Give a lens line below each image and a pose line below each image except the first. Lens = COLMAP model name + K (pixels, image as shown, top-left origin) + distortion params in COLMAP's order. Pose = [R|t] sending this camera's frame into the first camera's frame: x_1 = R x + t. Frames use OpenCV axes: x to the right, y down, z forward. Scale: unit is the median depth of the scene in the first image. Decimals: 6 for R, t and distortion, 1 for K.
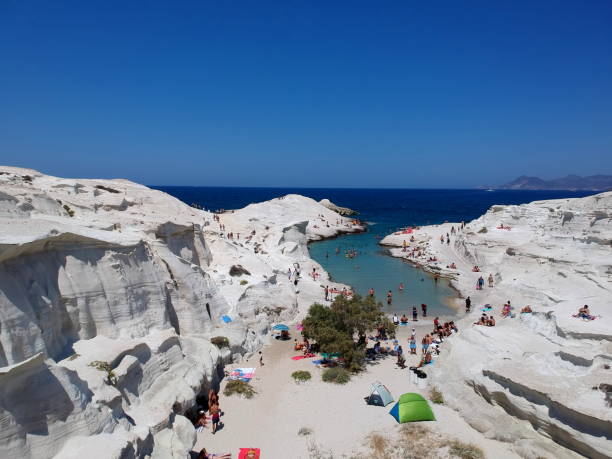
lens RADIAL K [[449.5, 0, 306.0], [0, 449.5, 229.5], [0, 0, 1]] dist [0.112518, -0.191003]
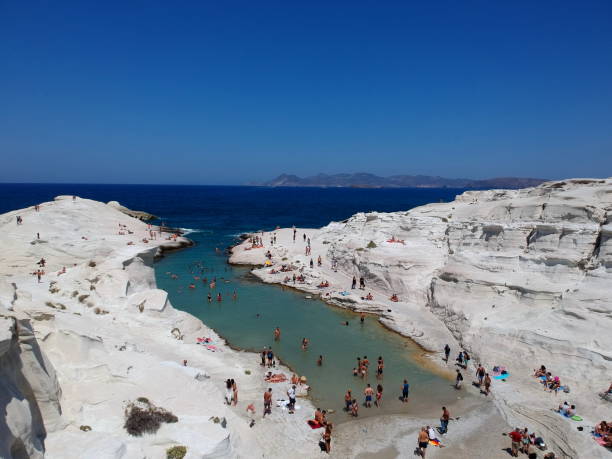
lens RADIAL K [[449.5, 0, 306.0], [0, 449.5, 229.5], [0, 0, 1]] dist [0.112518, -0.191003]
pose [[0.876599, -0.047583, 0.478863, -0.136642], [0.042927, 0.998864, 0.020673, -0.054675], [-0.479303, 0.002434, 0.877646, 0.350031]]
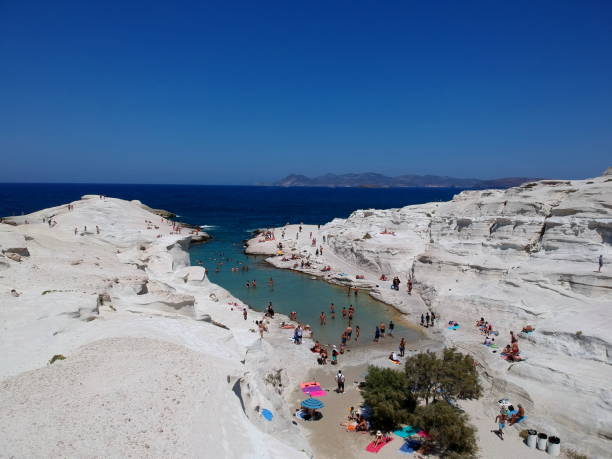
lens RADIAL K [[449.5, 0, 306.0], [0, 449.5, 229.5], [0, 0, 1]] dist [0.112518, -0.191003]
pose [[0.885594, -0.046245, 0.462152, -0.214379], [0.041484, 0.998930, 0.020466, -0.043103], [-0.462604, 0.001047, 0.886564, 0.194818]]
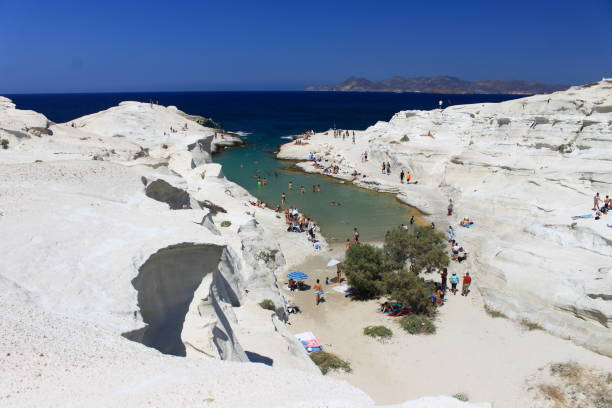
lens RADIAL K [[521.9, 0, 306.0], [0, 521.9, 204.0], [0, 0, 1]] dist [-0.150274, 0.177618]
pose [[0.934821, -0.083033, 0.345277, -0.188569], [0.039152, 0.990452, 0.132183, -0.014475], [-0.352955, -0.110049, 0.929146, 0.092434]]
